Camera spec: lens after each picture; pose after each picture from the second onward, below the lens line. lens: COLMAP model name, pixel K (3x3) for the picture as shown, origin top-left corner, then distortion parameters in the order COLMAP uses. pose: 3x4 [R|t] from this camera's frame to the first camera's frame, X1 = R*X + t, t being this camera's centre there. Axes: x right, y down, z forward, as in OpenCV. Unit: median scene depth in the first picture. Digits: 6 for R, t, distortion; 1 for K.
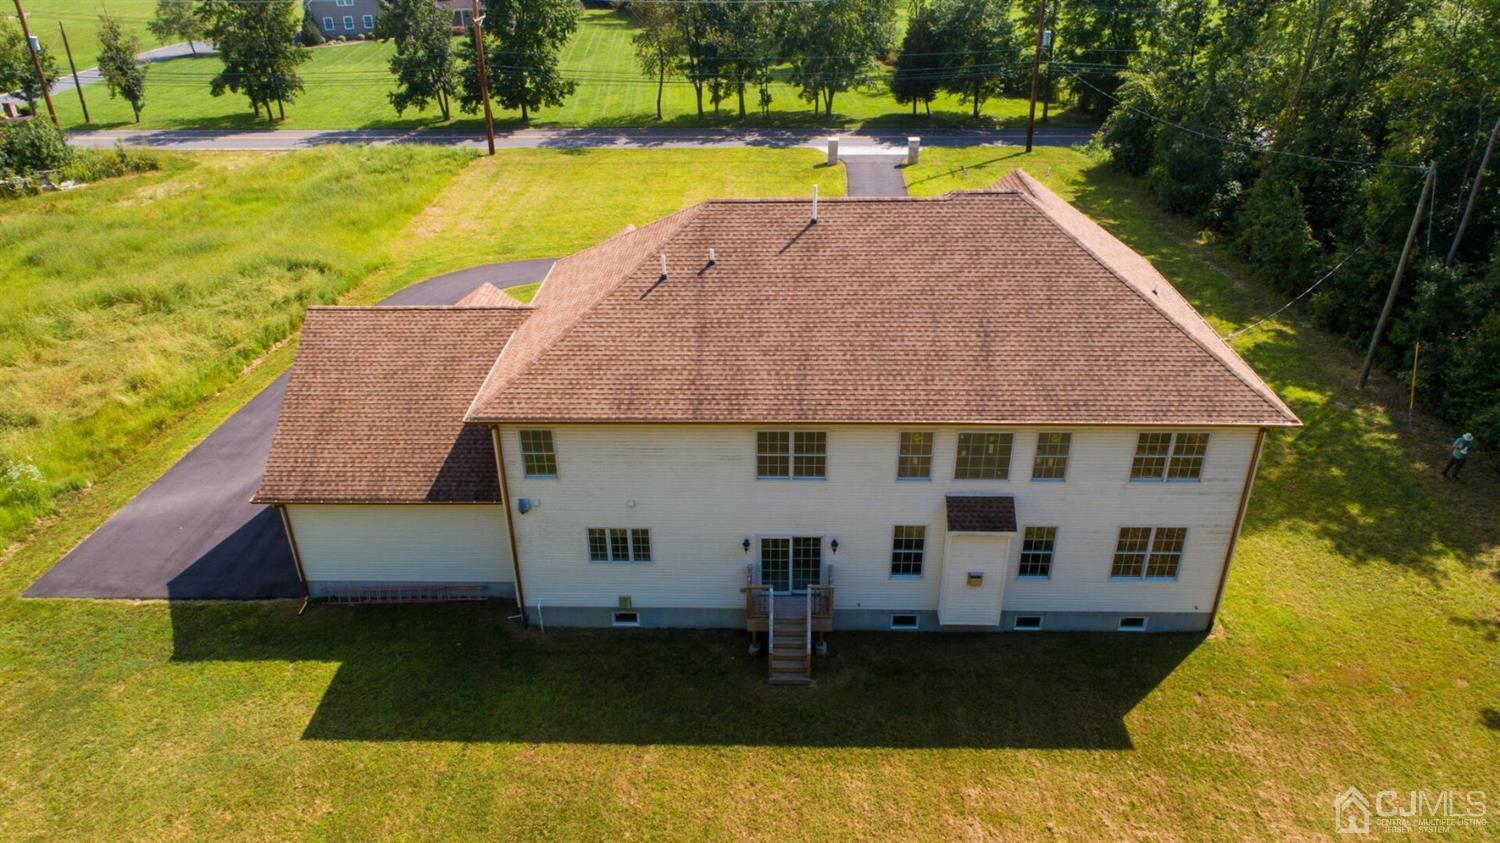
lens RADIAL K [[1005.4, 0, 752.1], [0, 1005.4, 422.2], [0, 0, 1]] dist [-0.014108, 0.007776]
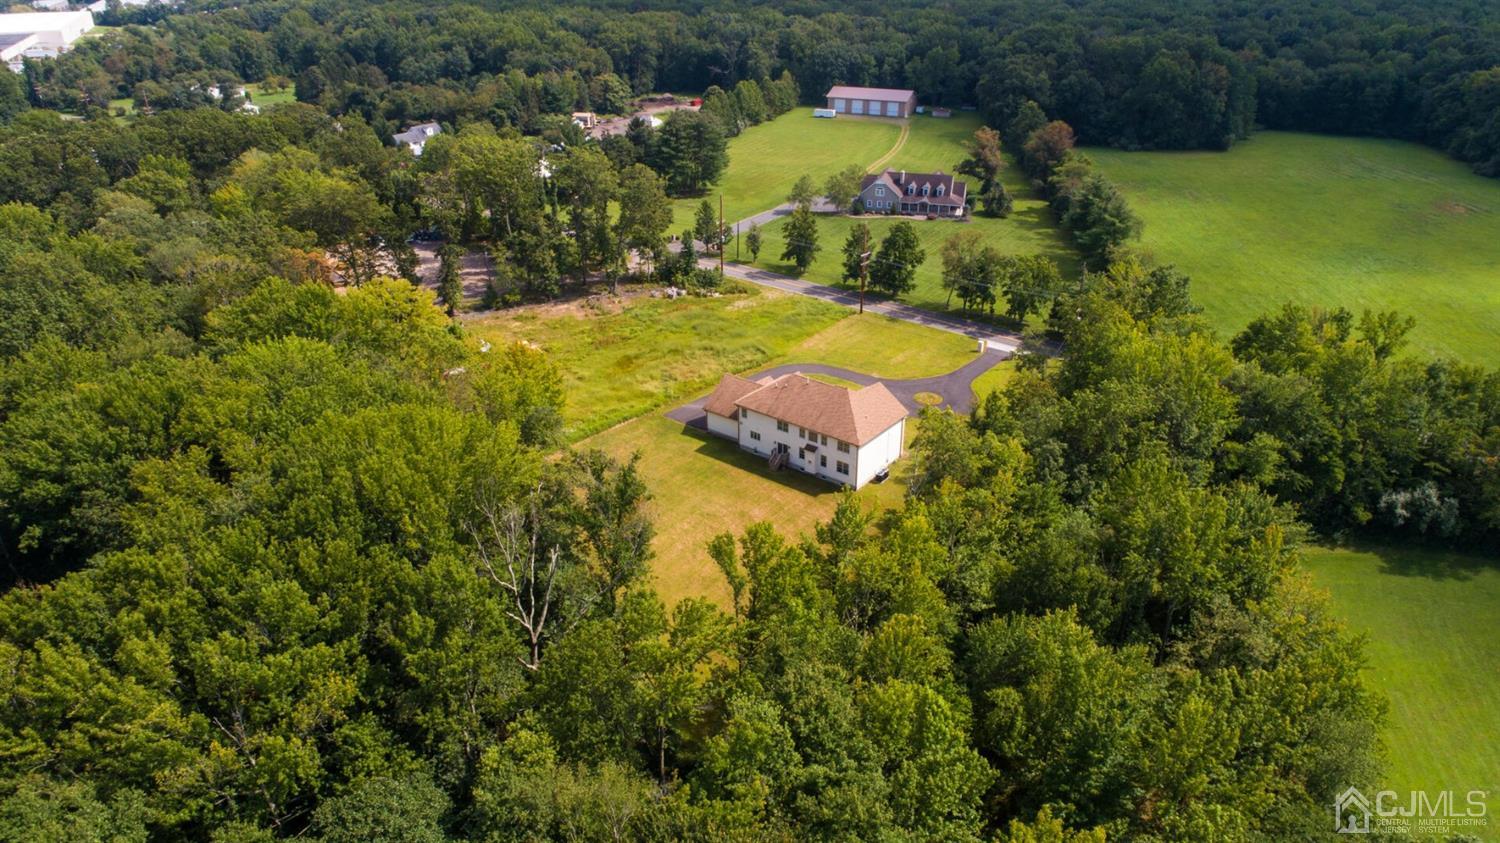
lens RADIAL K [[1005.4, 0, 751.1], [0, 1005.4, 425.5], [0, 0, 1]] dist [-0.014108, 0.007776]
pose [[0.800842, 0.274557, -0.532231, 1.461215], [-0.287030, 0.955961, 0.061253, -0.133016], [0.525610, 0.103712, 0.844380, -1.895096]]
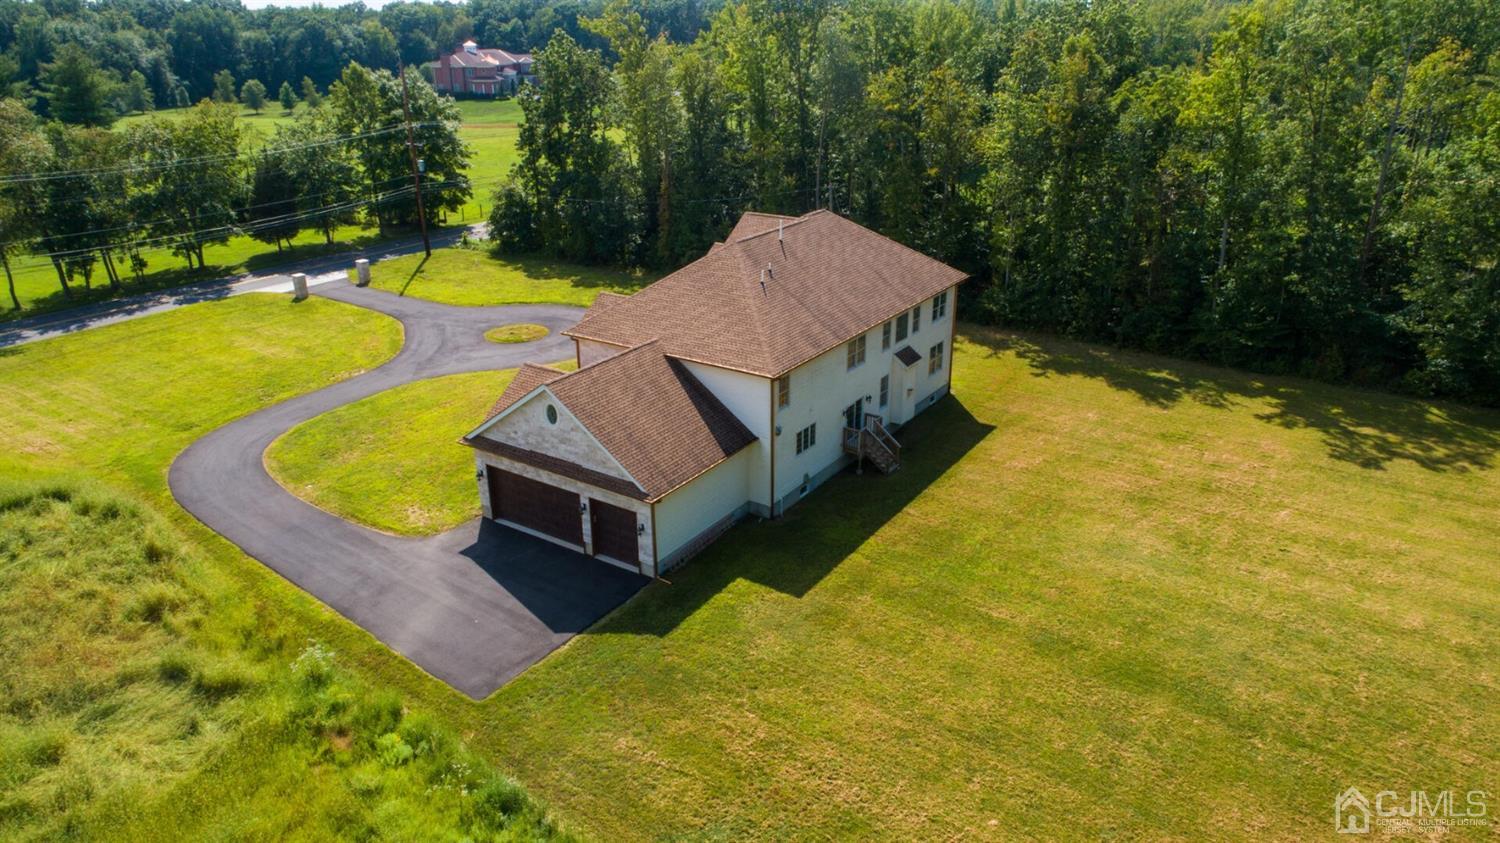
lens RADIAL K [[1005.4, 0, 747.6], [0, 1005.4, 418.1], [0, 0, 1]] dist [-0.014108, 0.007776]
pose [[0.534768, -0.306327, 0.787519, -0.868577], [0.403503, 0.911428, 0.080525, -0.048409], [-0.742434, 0.274704, 0.611007, 0.024573]]
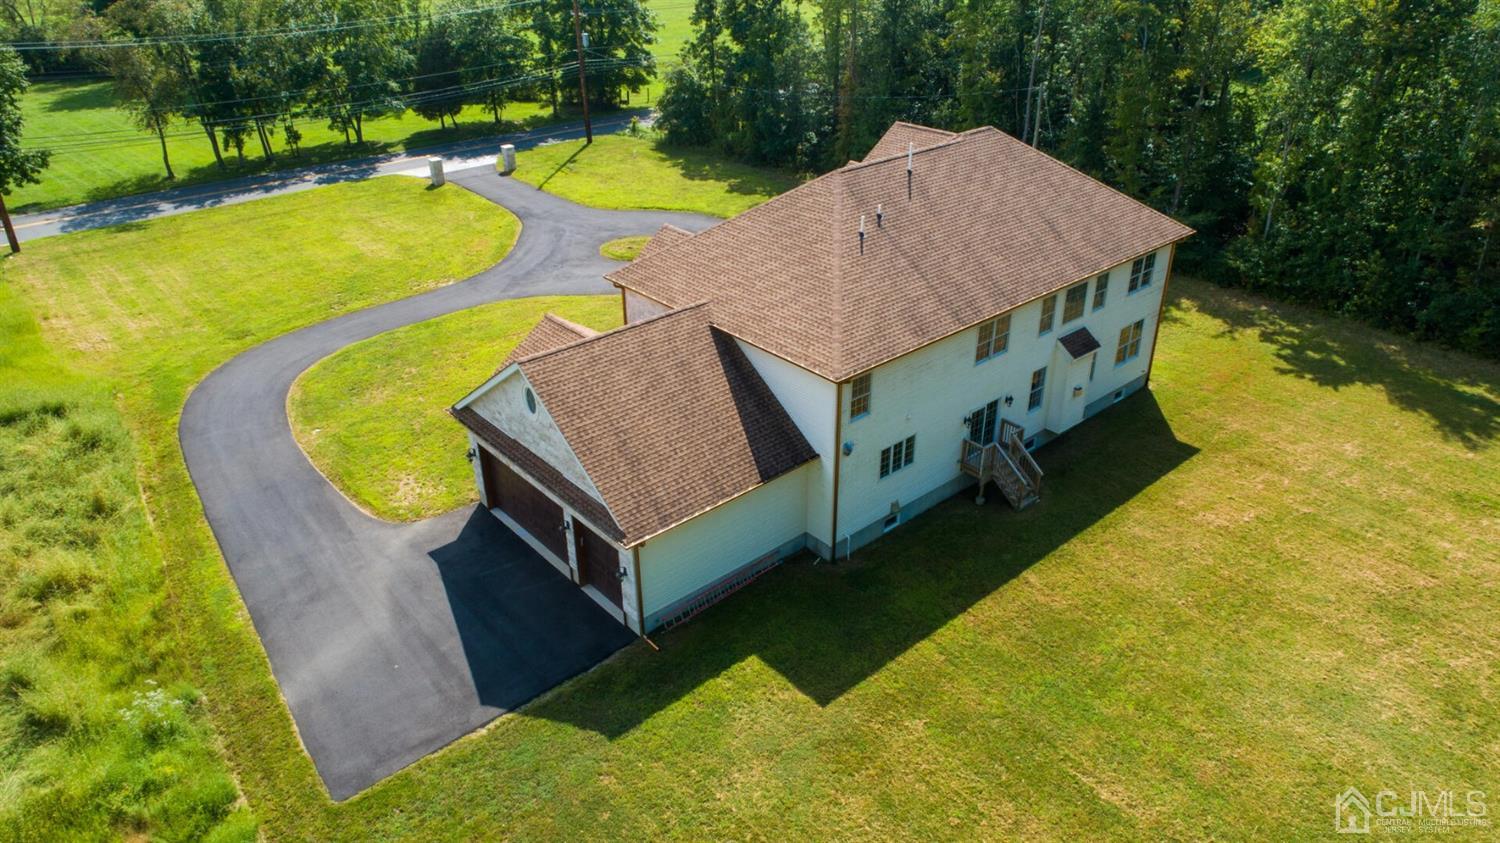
lens RADIAL K [[1005.4, 0, 749.5], [0, 1005.4, 417.1], [0, 0, 1]] dist [-0.014108, 0.007776]
pose [[0.736167, -0.315510, 0.598759, -0.566369], [0.323891, 0.941041, 0.097653, -0.057322], [-0.594267, 0.122043, 0.794954, 0.081588]]
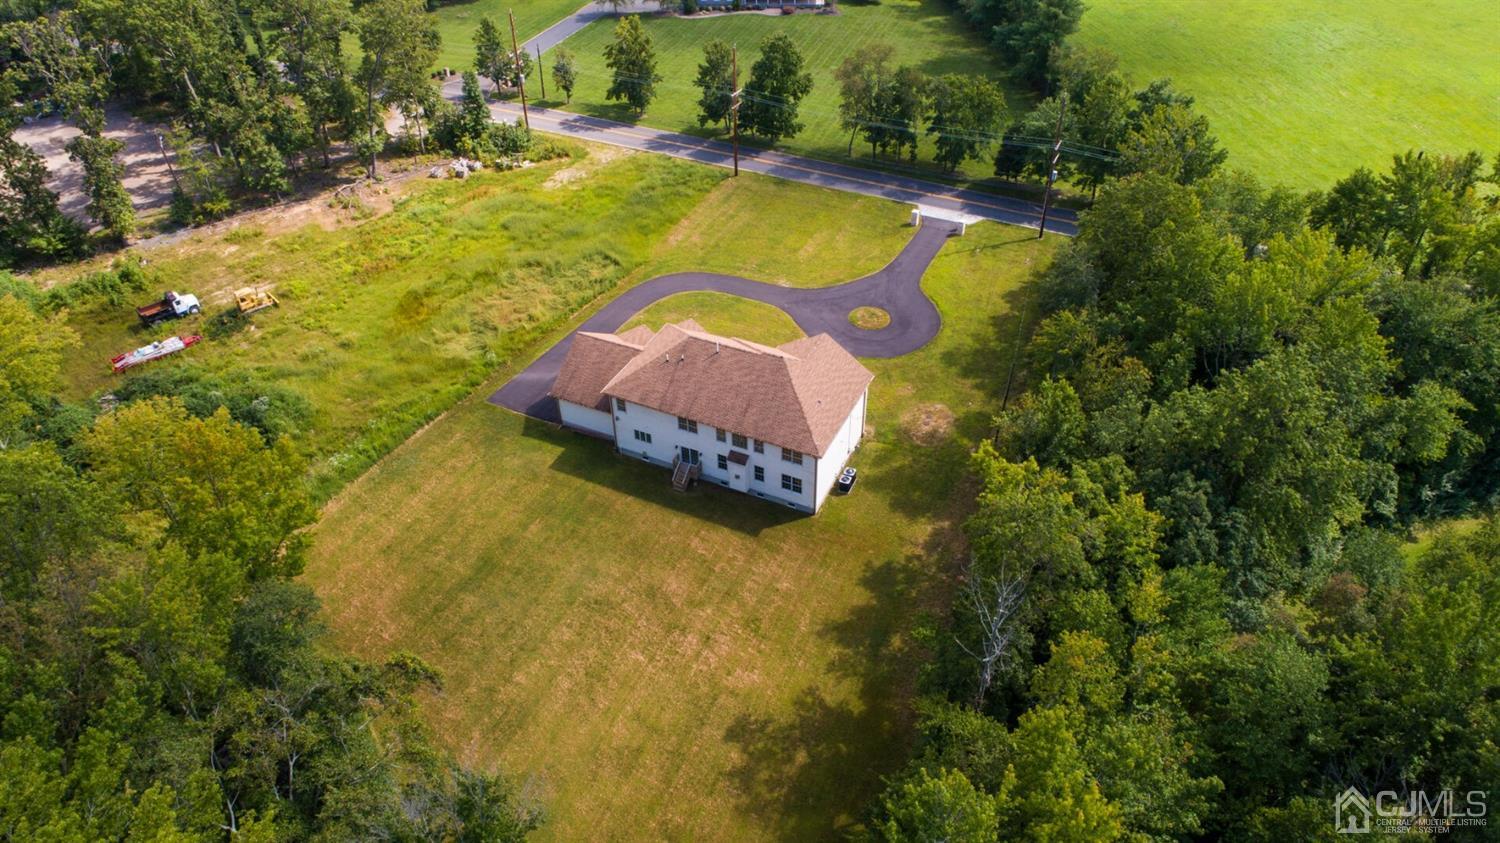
lens RADIAL K [[1005.4, 0, 754.0], [0, 1005.4, 422.8], [0, 0, 1]] dist [-0.014108, 0.007776]
pose [[0.913871, 0.254211, -0.316570, 0.702495], [-0.188635, 0.956305, 0.223377, -0.413321], [0.359522, -0.144421, 0.921893, -1.073606]]
